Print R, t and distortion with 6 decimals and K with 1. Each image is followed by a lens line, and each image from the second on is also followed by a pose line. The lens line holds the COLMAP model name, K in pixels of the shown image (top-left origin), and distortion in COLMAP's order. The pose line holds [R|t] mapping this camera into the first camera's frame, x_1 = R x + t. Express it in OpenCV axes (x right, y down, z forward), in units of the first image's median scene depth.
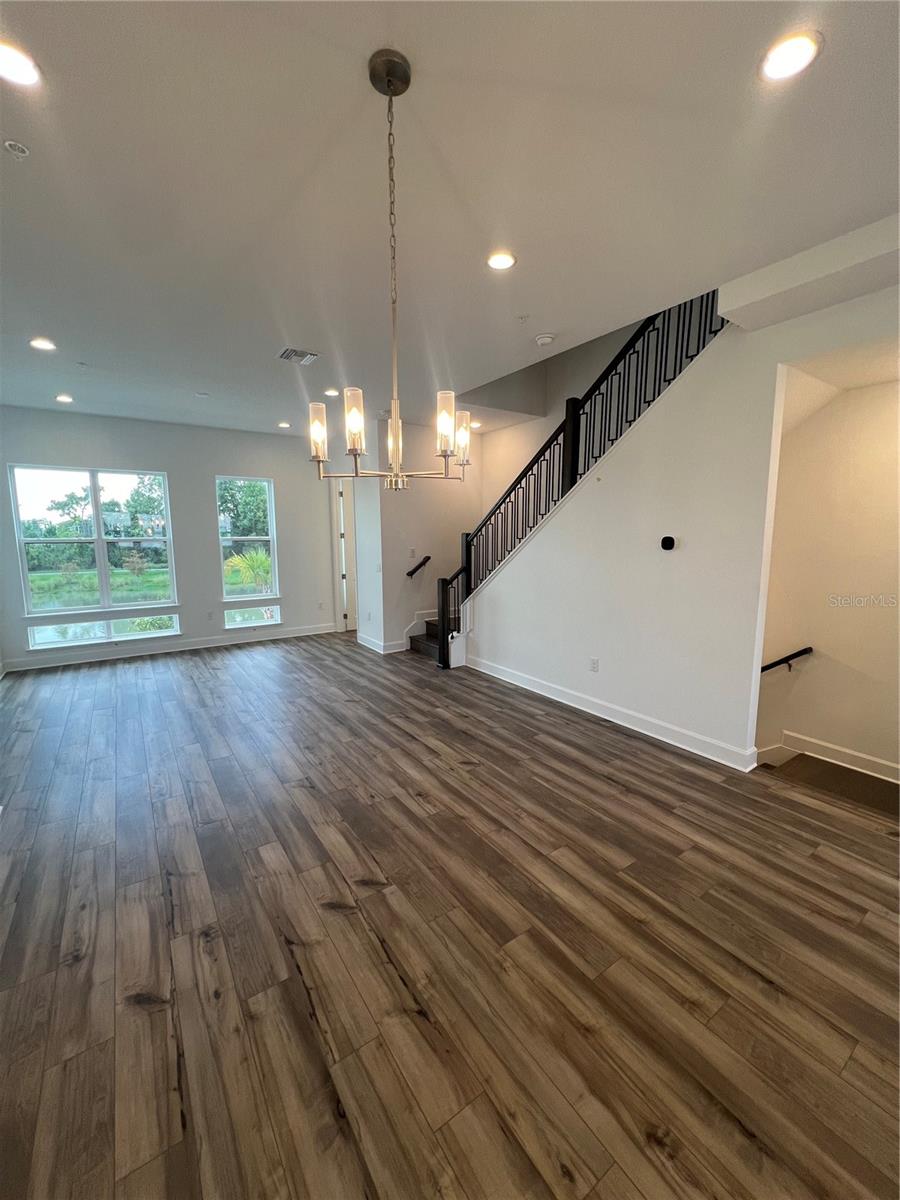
lens RADIAL K [[481.1, 0, 450.3], [0, 481.1, 600.4], [0, 0, 1]] dist [-0.002700, 0.001503]
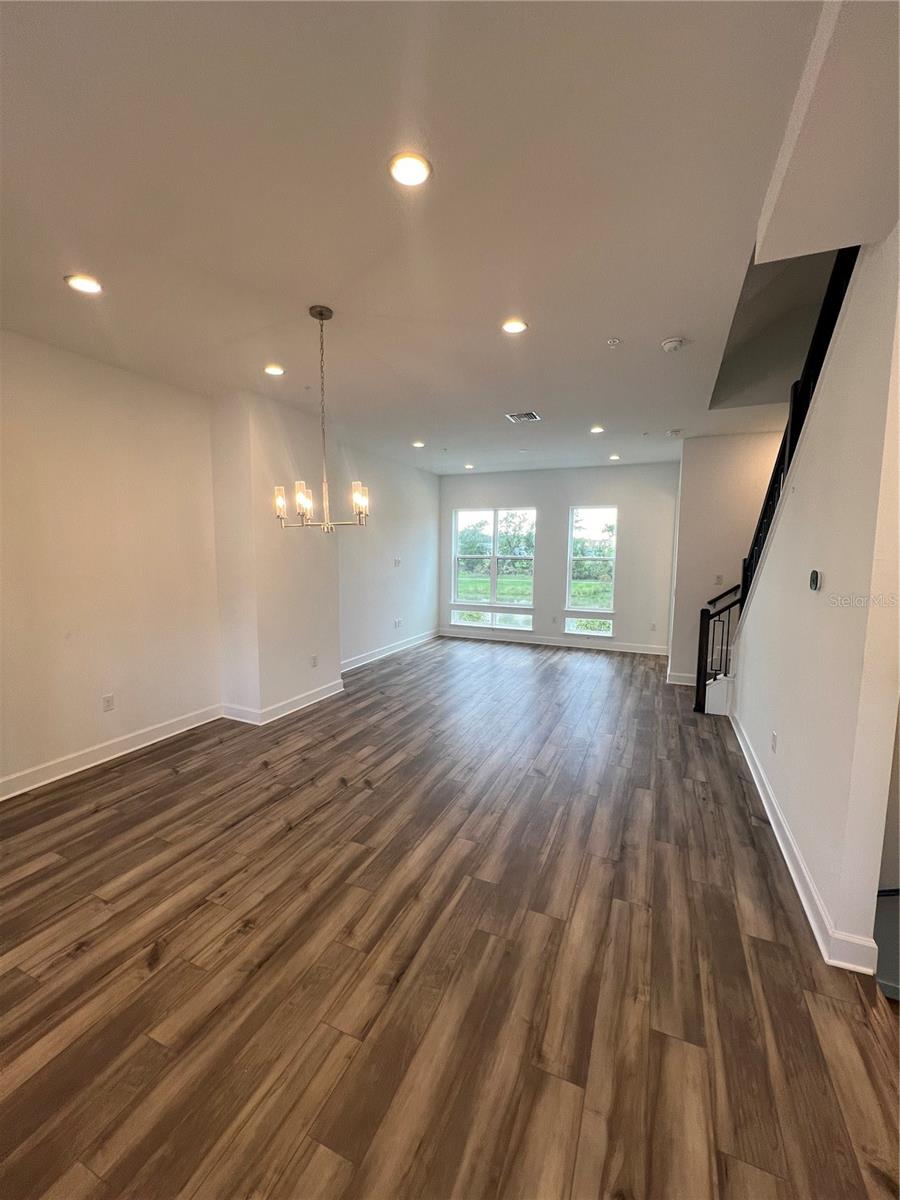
lens RADIAL K [[481.1, 0, 454.4], [0, 481.1, 604.1], [0, 0, 1]] dist [-0.002700, 0.001503]
pose [[0.530042, 0.105065, -0.841437, 1.189885], [-0.130715, 0.990558, 0.041343, -0.076549], [0.837836, 0.088075, 0.538771, 0.347813]]
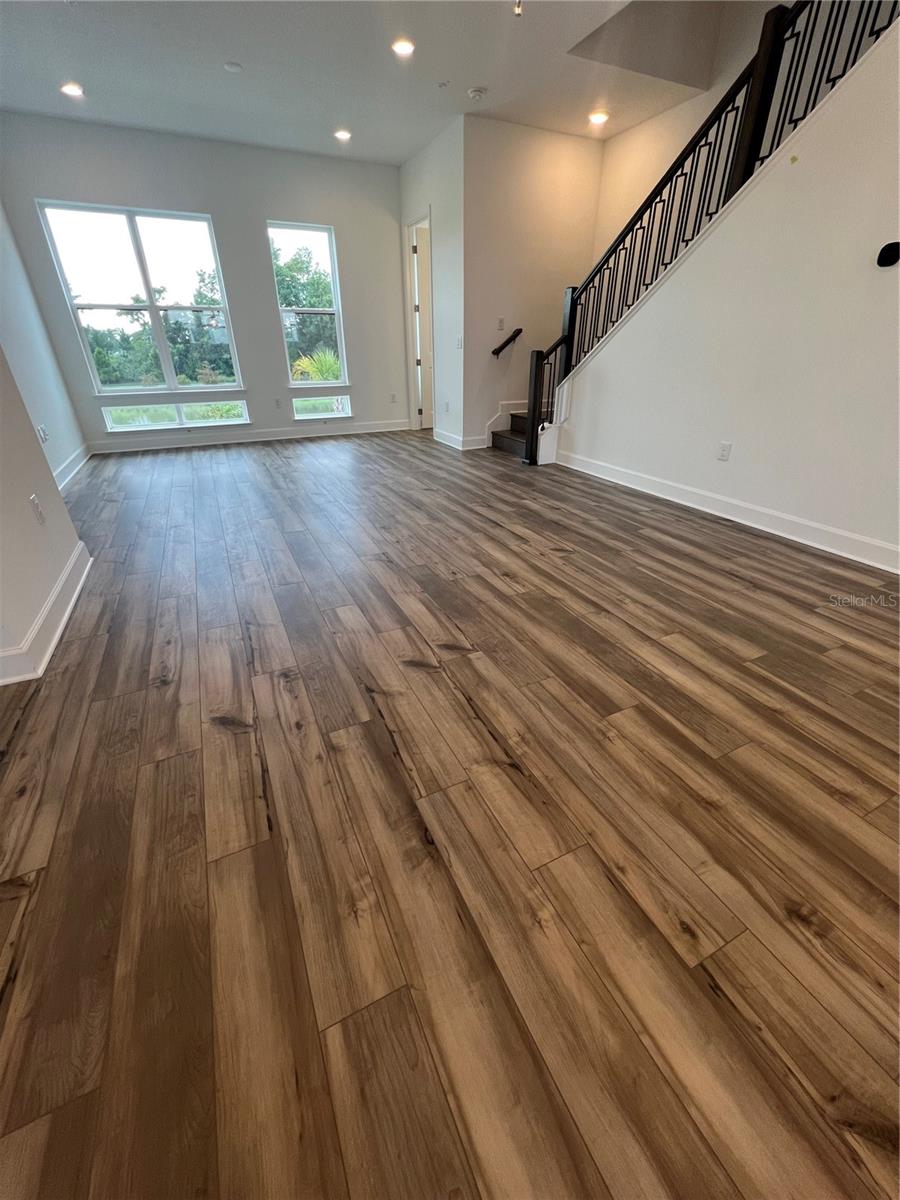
lens RADIAL K [[481.1, 0, 450.5], [0, 481.1, 598.5], [0, 0, 1]] dist [-0.002700, 0.001503]
pose [[0.988405, 0.069810, -0.134839, -0.056242], [-0.019896, 0.939932, 0.340782, 0.187072], [0.150529, -0.334148, 0.930422, 0.179361]]
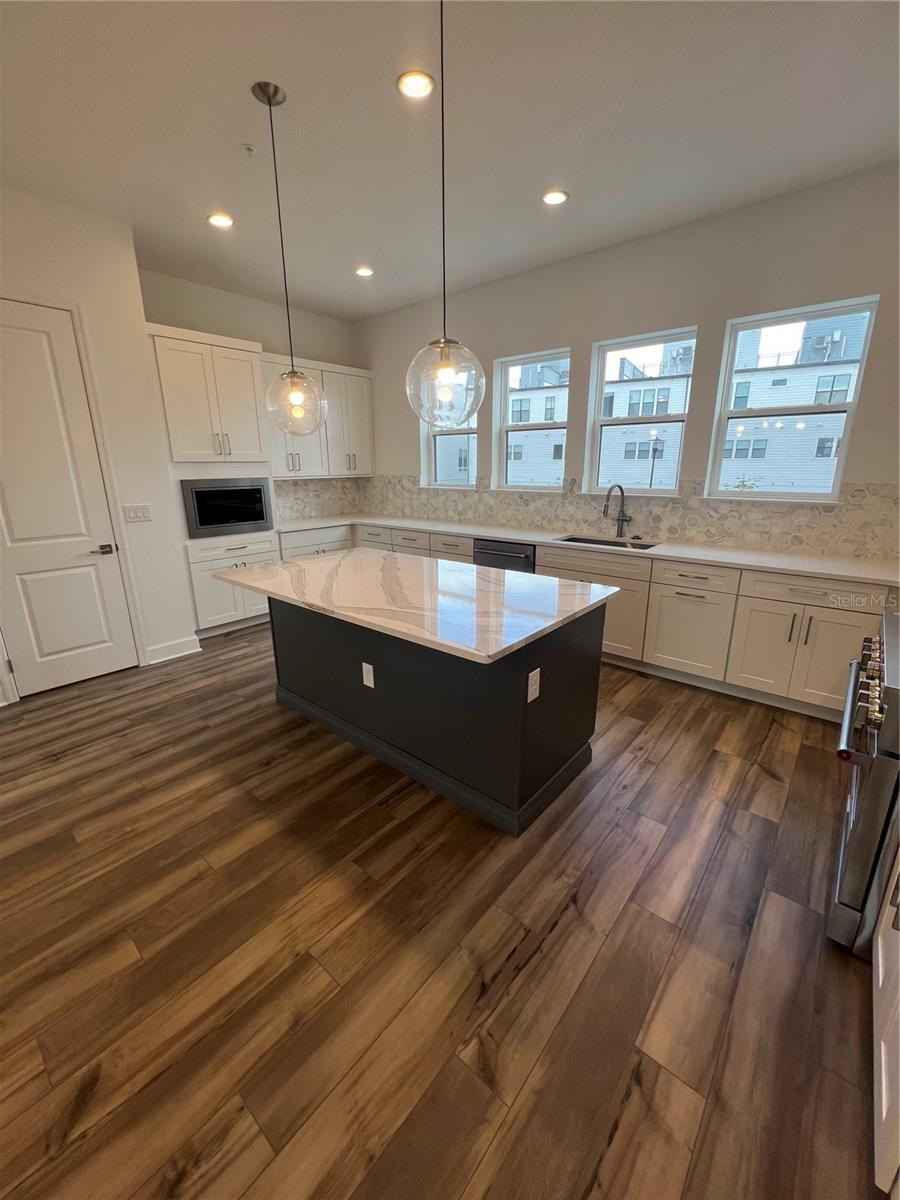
lens RADIAL K [[481.1, 0, 453.3], [0, 481.1, 596.6], [0, 0, 1]] dist [-0.002700, 0.001503]
pose [[-0.264617, -0.253056, 0.930559, -0.214037], [0.143648, 0.943848, 0.297518, 0.049165], [-0.953595, 0.212401, -0.213407, 0.029063]]
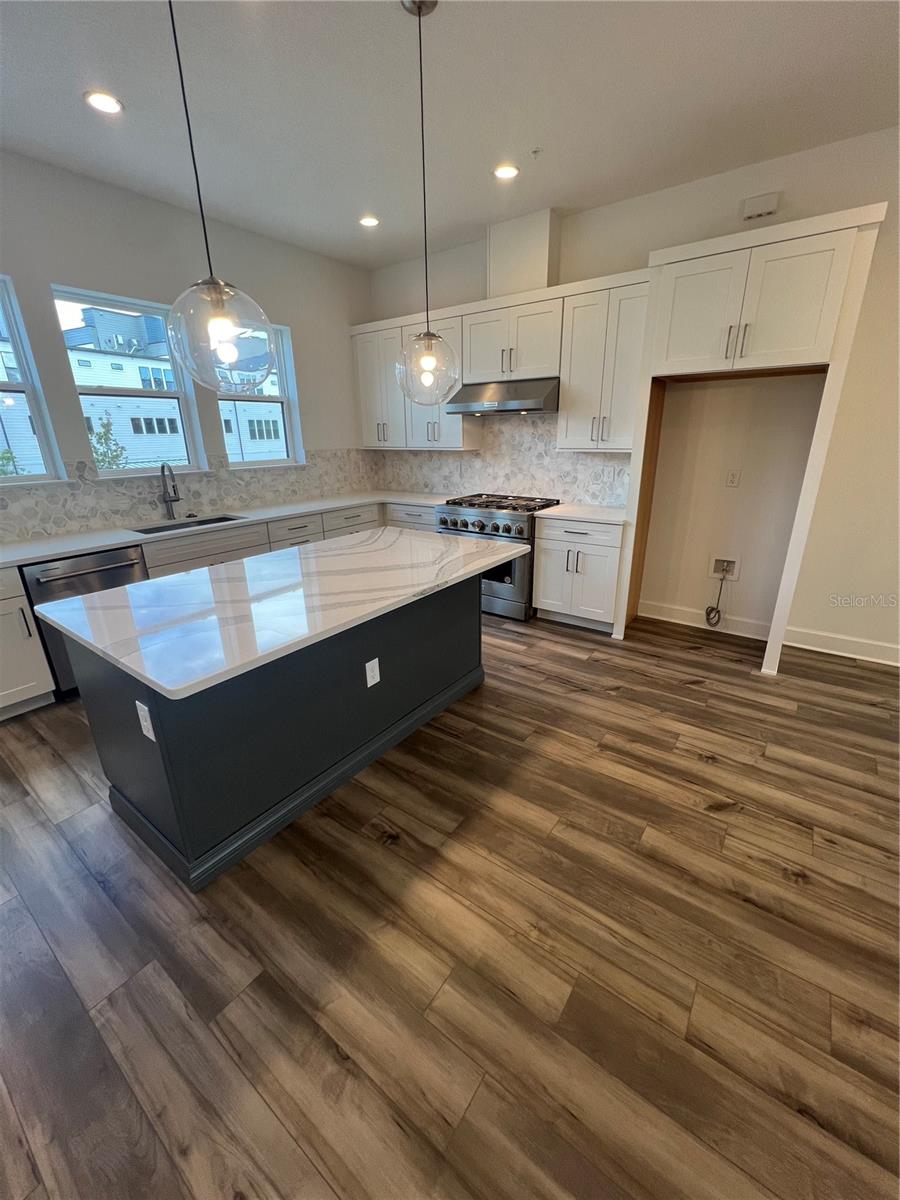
lens RADIAL K [[481.1, 0, 448.1], [0, 481.1, 602.2], [0, 0, 1]] dist [-0.002700, 0.001503]
pose [[-0.945292, 0.125621, -0.301068, 0.939123], [-0.027289, 0.889200, 0.456704, -0.071527], [0.325081, 0.439935, -0.837126, 0.833413]]
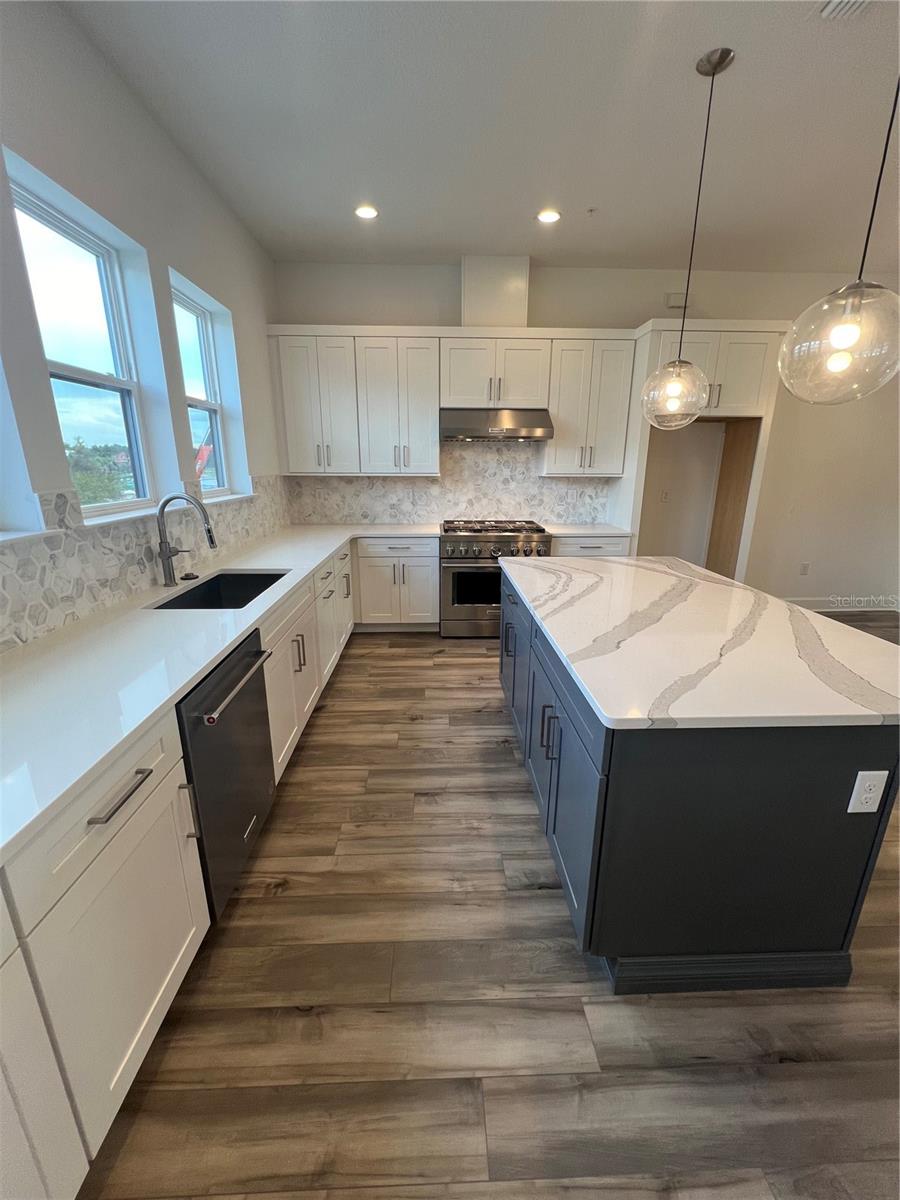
lens RADIAL K [[481.1, 0, 448.8], [0, 481.1, 603.3], [0, 0, 1]] dist [-0.002700, 0.001503]
pose [[-0.539040, 0.240732, -0.807146, 1.803245], [-0.119609, 0.926697, 0.356267, 0.057867], [0.833745, 0.288584, -0.470733, 0.003448]]
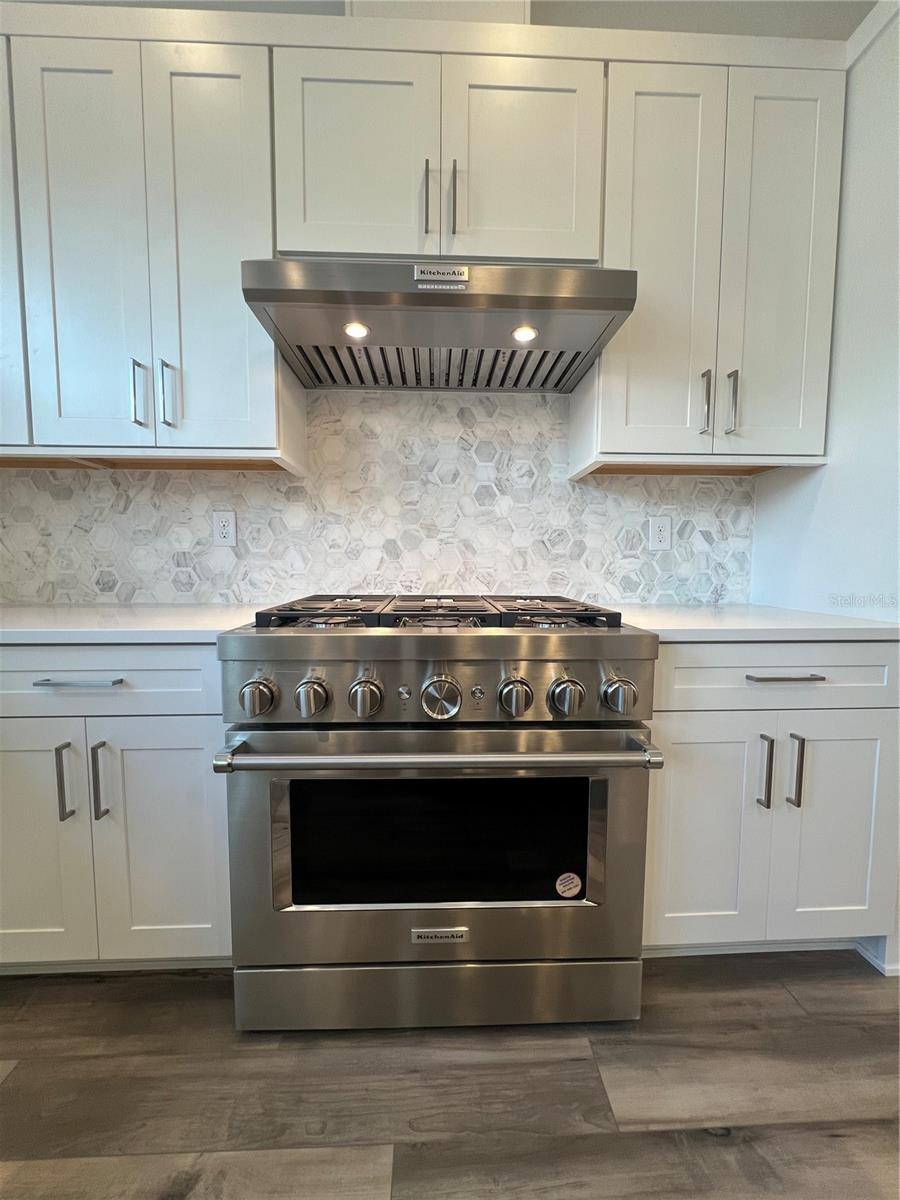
lens RADIAL K [[481.1, 0, 450.9], [0, 481.1, 599.7], [0, 0, 1]] dist [-0.002700, 0.001503]
pose [[-0.530734, 0.063201, -0.845179, 0.632199], [-0.121284, 0.981289, 0.149540, 0.324404], [0.838816, 0.181872, -0.513138, -0.505903]]
